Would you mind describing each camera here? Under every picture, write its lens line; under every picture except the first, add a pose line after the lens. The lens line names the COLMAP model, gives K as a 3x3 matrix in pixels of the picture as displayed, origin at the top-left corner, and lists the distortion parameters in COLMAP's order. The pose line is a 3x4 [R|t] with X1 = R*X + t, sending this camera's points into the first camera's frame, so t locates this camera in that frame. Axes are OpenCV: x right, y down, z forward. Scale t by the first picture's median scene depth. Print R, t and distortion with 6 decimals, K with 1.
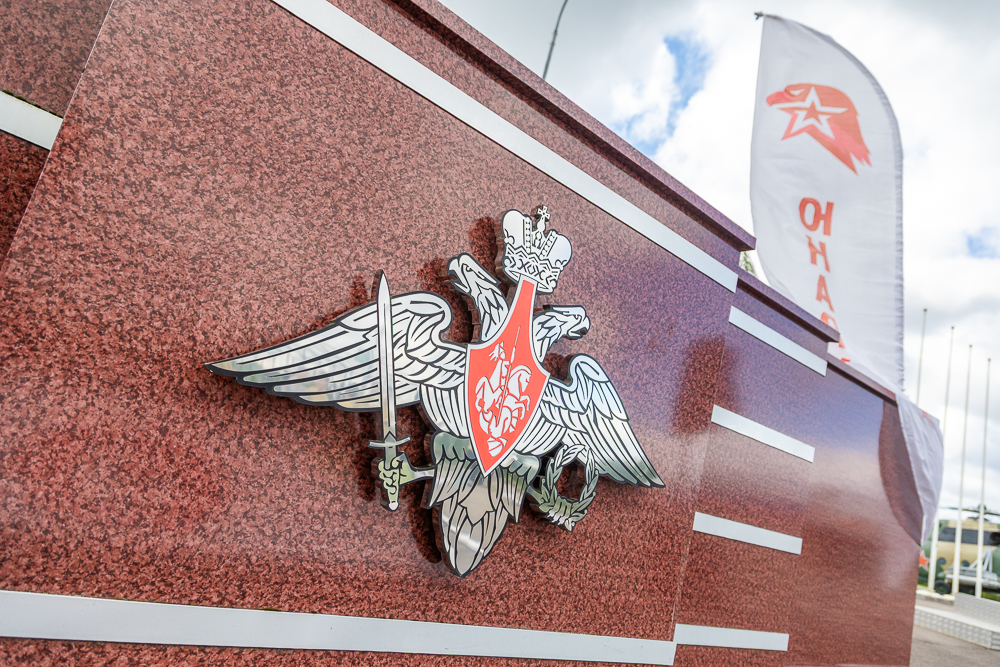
lens RADIAL K [[654.4, 0, 500.0], [0, 654.4, 333.5], [0, 0, 1]] dist [0.002291, 0.001927]
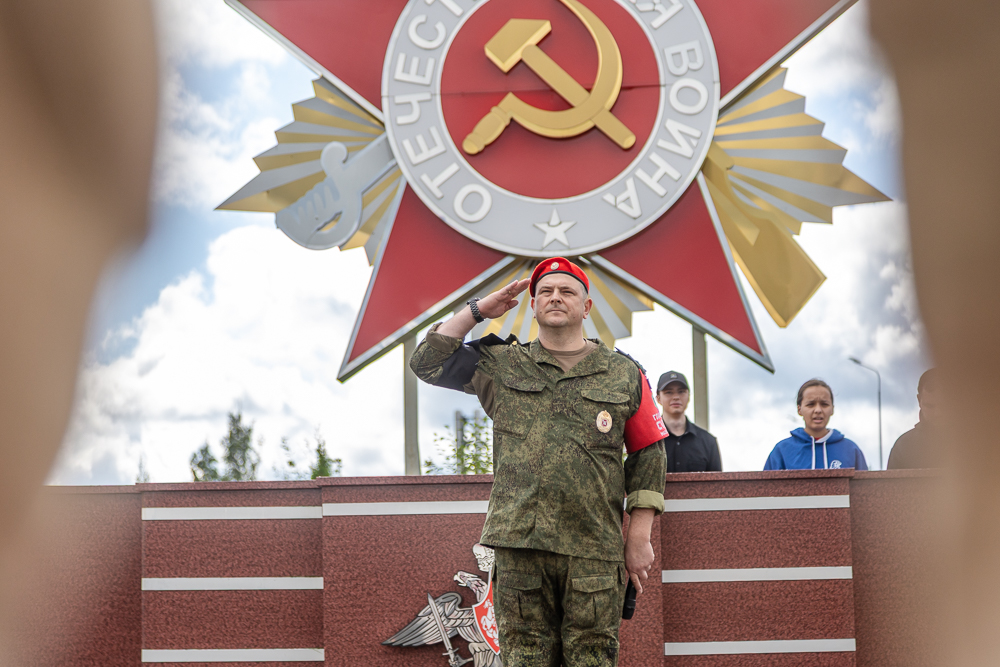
lens RADIAL K [[2848.9, 0, 500.0], [0, 2848.9, 333.5], [0, 0, 1]] dist [0.041037, 0.427260]
pose [[0.728976, -0.325371, -0.602268, 6.497237], [0.329266, 0.938015, -0.108218, 0.238923], [0.600148, -0.119418, 0.790925, -6.951137]]
